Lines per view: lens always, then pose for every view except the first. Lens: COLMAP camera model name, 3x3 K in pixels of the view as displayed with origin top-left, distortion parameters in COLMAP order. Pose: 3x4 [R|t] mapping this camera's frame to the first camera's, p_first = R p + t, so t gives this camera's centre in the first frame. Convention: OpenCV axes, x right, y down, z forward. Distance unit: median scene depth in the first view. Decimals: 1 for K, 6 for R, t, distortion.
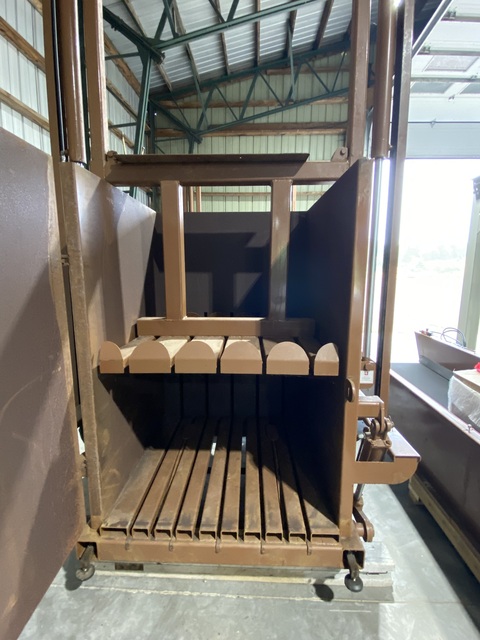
lens RADIAL K [[328.3, 0, 240.0], [0, 328.3, 320.0], [0, 0, 1]] dist [-0.001848, -0.001531]
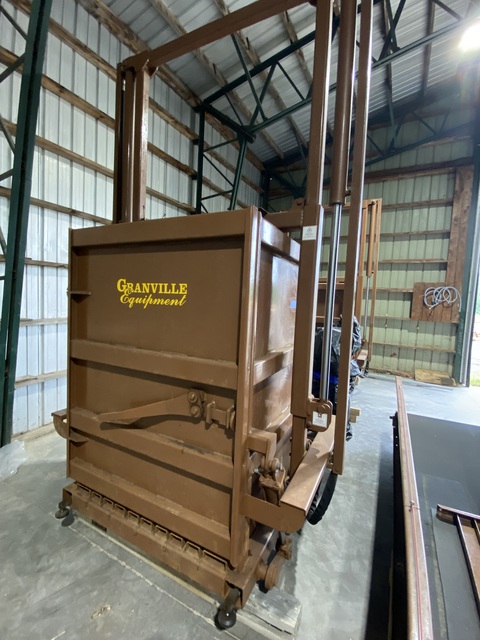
lens RADIAL K [[296.9, 0, 240.2], [0, 296.9, 321.5], [0, 0, 1]] dist [-0.016122, -0.000188]
pose [[0.897593, 0.067133, -0.435683, 0.262208], [-0.111033, 0.990901, -0.076066, -0.009156], [0.426612, 0.116651, 0.896881, 0.042884]]
